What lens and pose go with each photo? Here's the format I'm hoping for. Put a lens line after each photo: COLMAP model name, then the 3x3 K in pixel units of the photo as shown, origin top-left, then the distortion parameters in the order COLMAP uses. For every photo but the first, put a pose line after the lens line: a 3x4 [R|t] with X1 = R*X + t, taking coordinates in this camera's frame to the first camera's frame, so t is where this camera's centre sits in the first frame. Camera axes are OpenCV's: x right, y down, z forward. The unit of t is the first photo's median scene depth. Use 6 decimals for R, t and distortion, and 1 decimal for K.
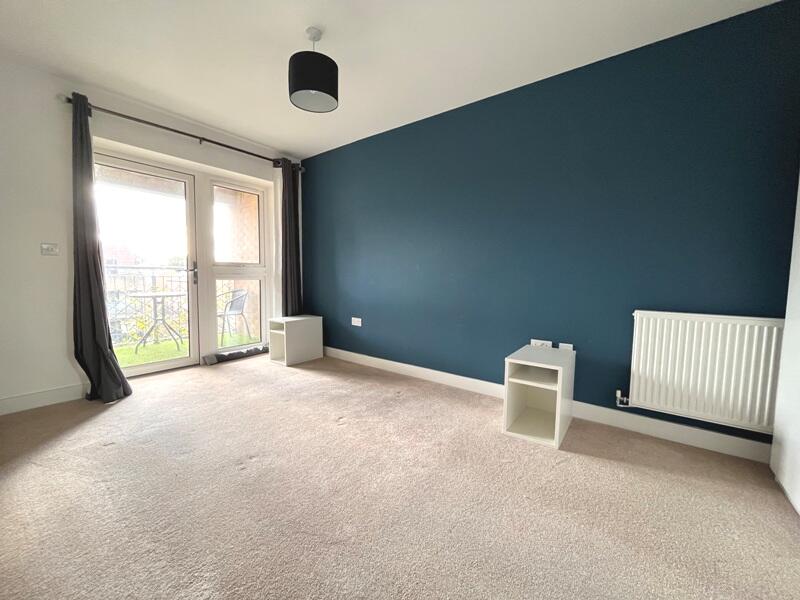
lens RADIAL K [[326.5, 0, 396.1], [0, 326.5, 299.6], [0, 0, 1]] dist [-0.002945, -0.000299]
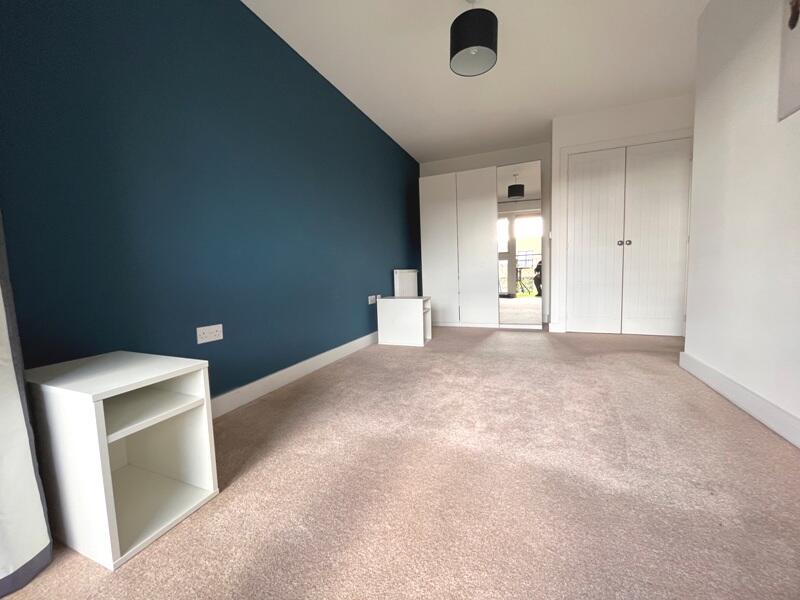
lens RADIAL K [[326.5, 0, 396.1], [0, 326.5, 299.6], [0, 0, 1]] dist [-0.002945, -0.000299]
pose [[-0.252512, -0.087564, 0.963623, -0.795221], [0.103568, 0.987729, 0.116894, -0.013380], [-0.962035, 0.129317, -0.240345, 1.015725]]
